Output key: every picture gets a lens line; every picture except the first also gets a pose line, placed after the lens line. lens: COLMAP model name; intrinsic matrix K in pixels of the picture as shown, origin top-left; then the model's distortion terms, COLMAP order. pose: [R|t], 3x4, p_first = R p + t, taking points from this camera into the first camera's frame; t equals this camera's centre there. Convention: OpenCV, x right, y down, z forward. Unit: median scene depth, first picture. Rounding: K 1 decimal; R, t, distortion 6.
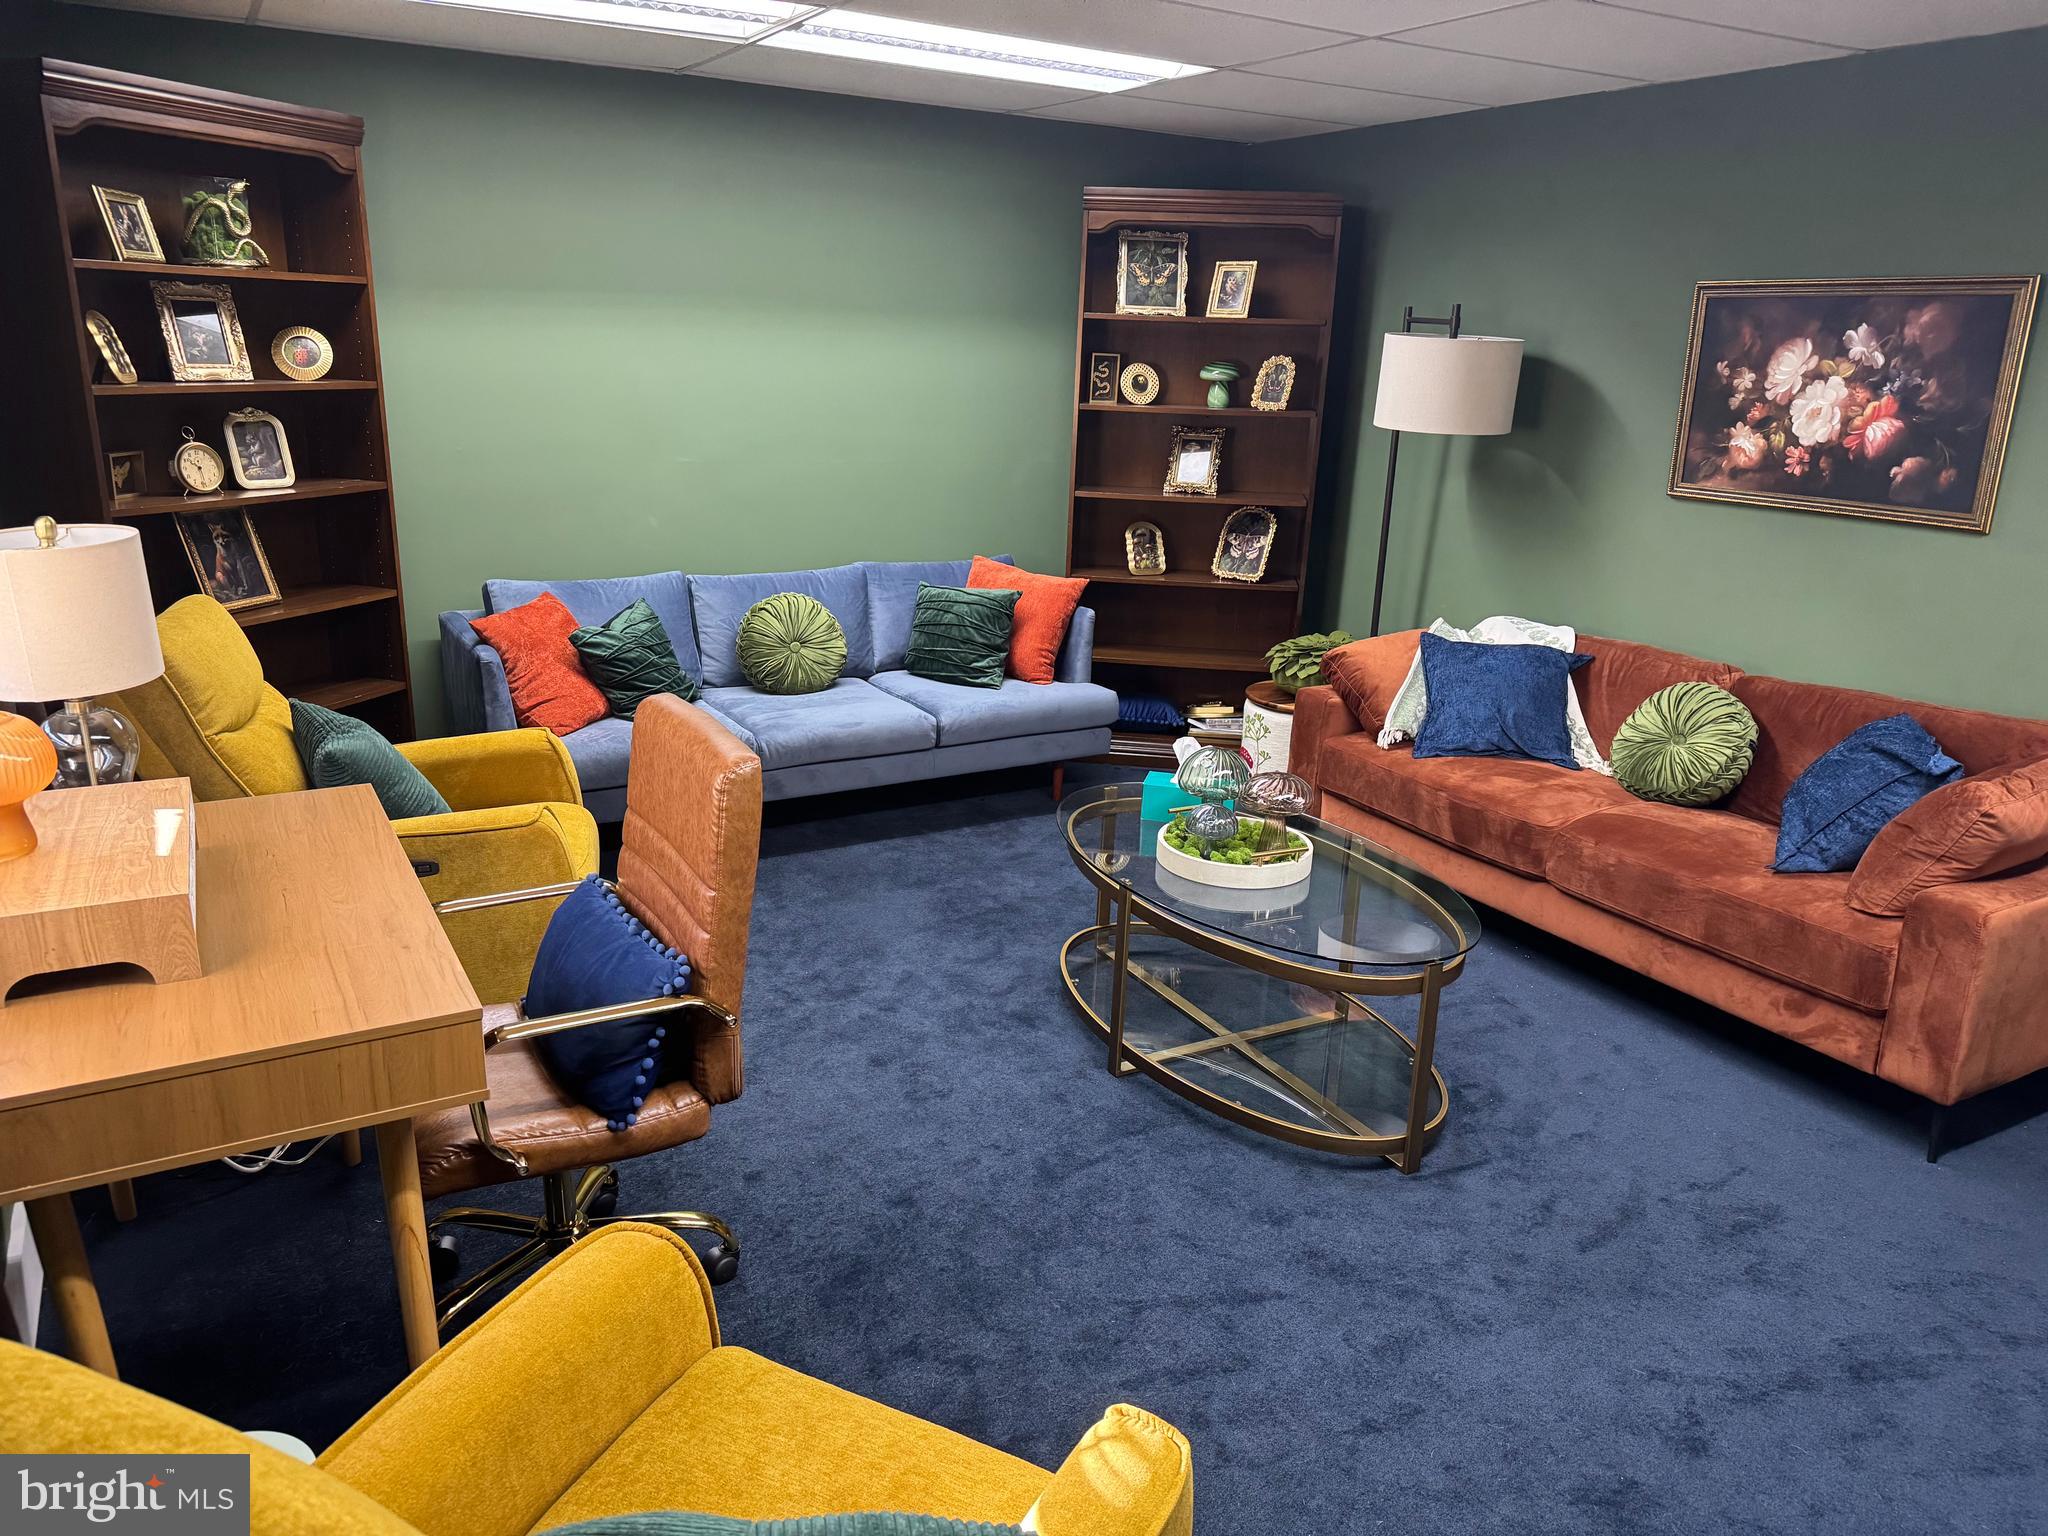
lens RADIAL K [[1445.6, 0, 1017.7], [0, 1445.6, 787.2], [0, 0, 1]] dist [0.124303, -0.151195]
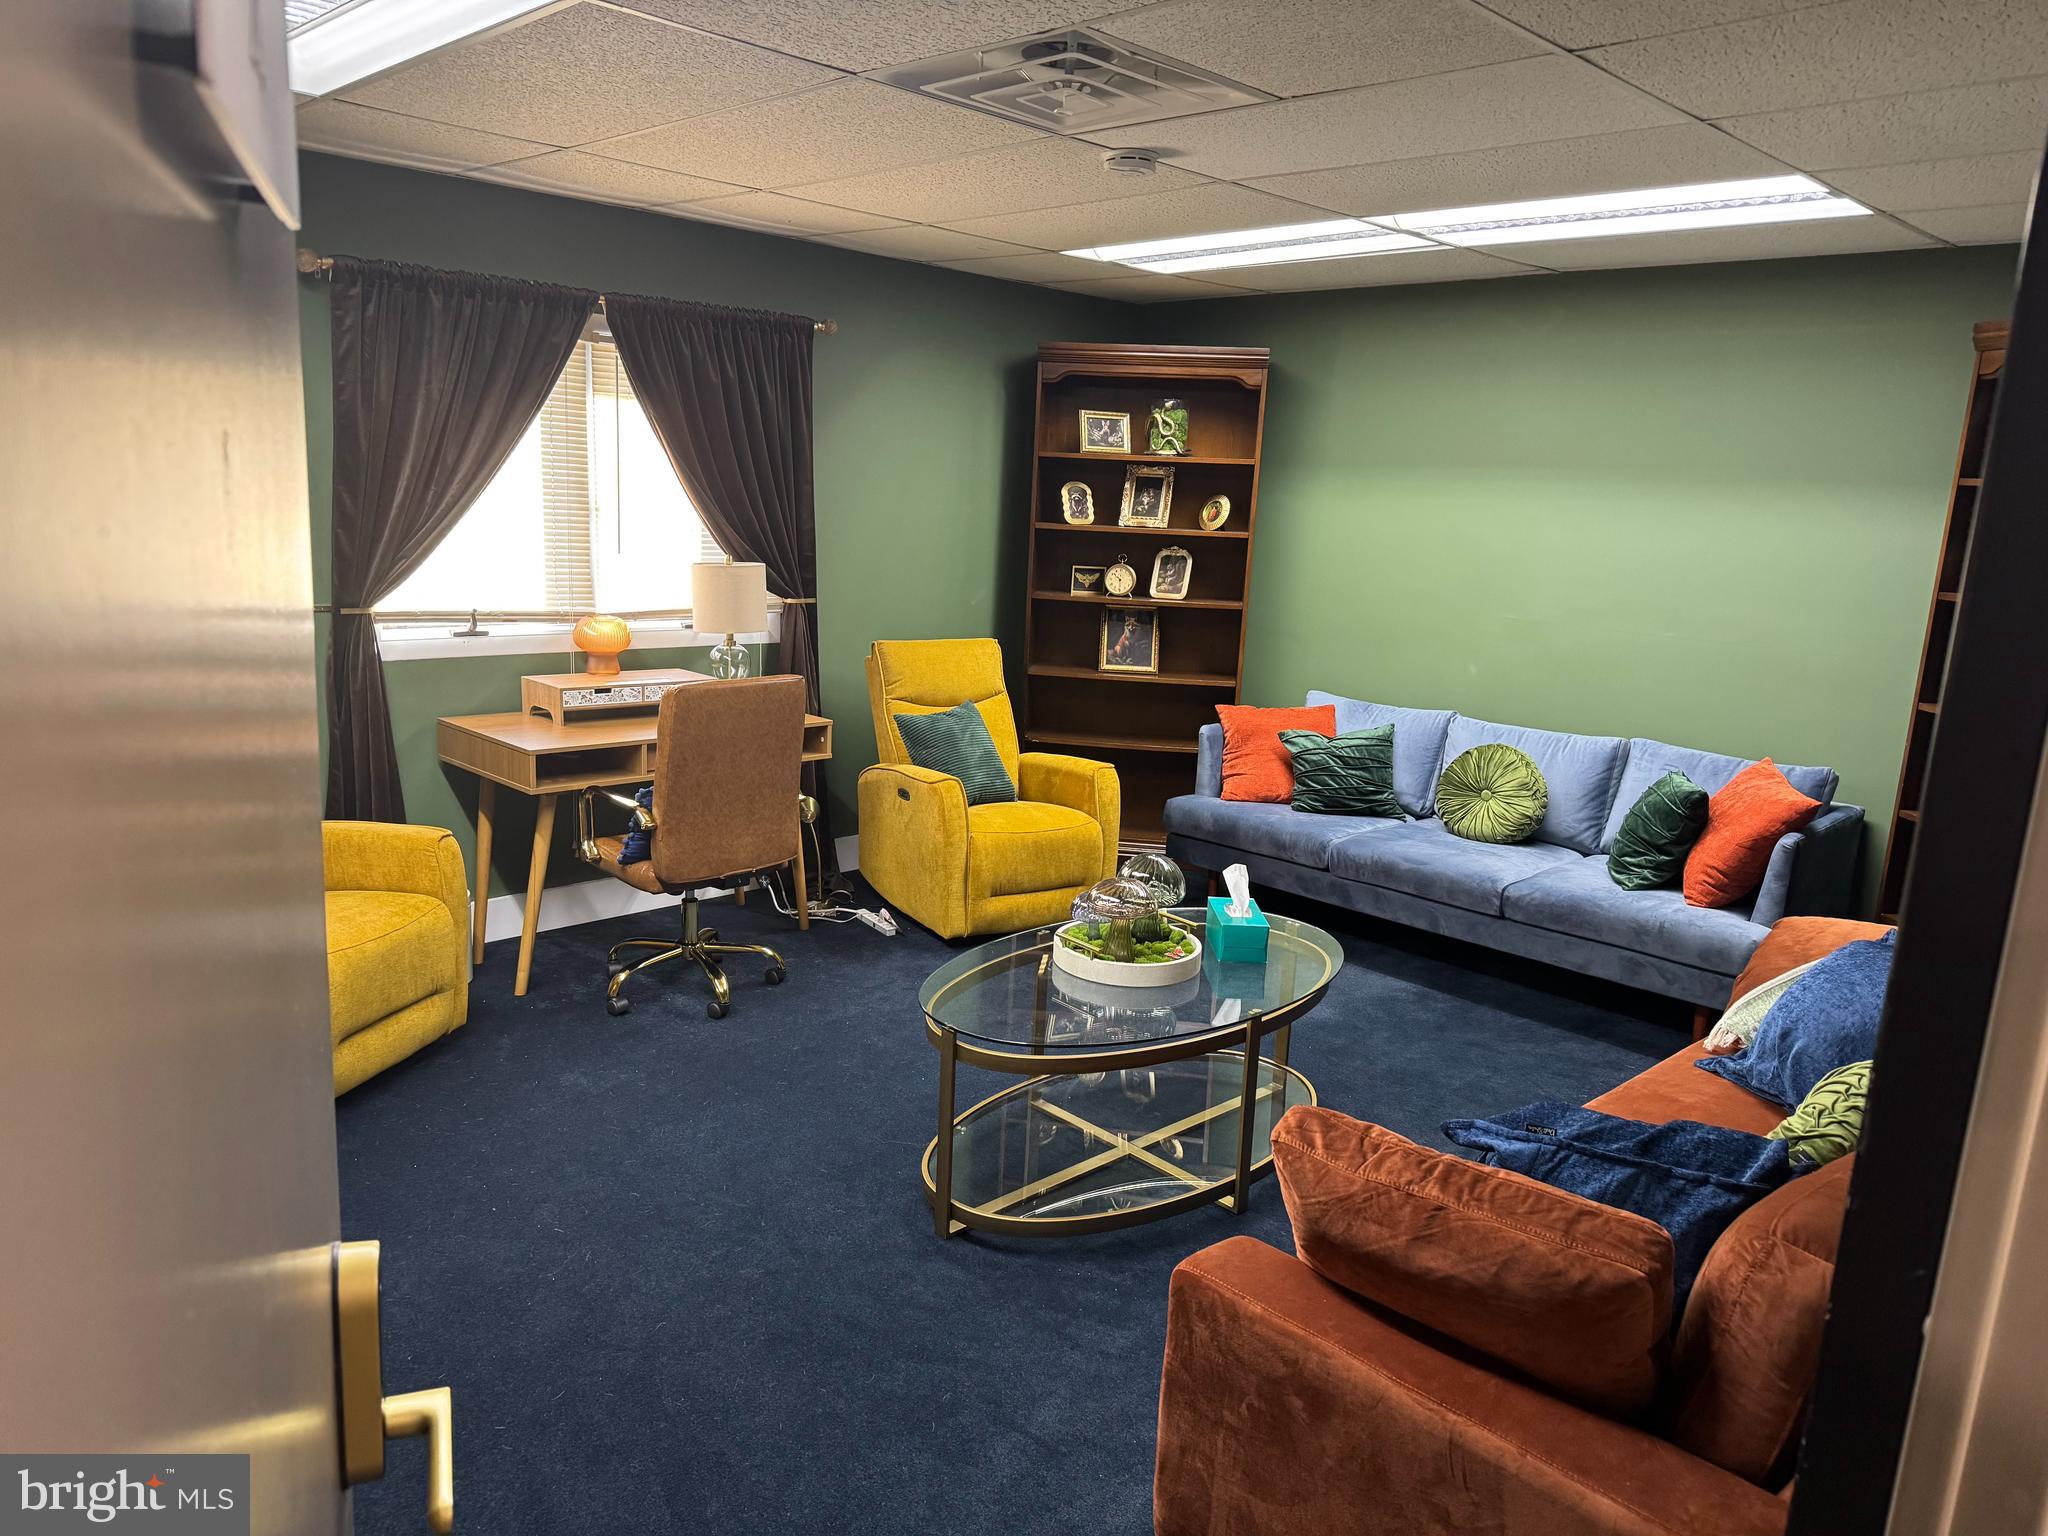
lens RADIAL K [[1447.4, 0, 1021.2], [0, 1447.4, 786.8], [0, 0, 1]] dist [0.231880, -0.463970]
pose [[0.243919, 0.182845, -0.952403, 0.912148], [-0.323319, 0.941213, 0.097891, -0.119508], [0.914313, 0.284053, 0.288697, 0.491475]]
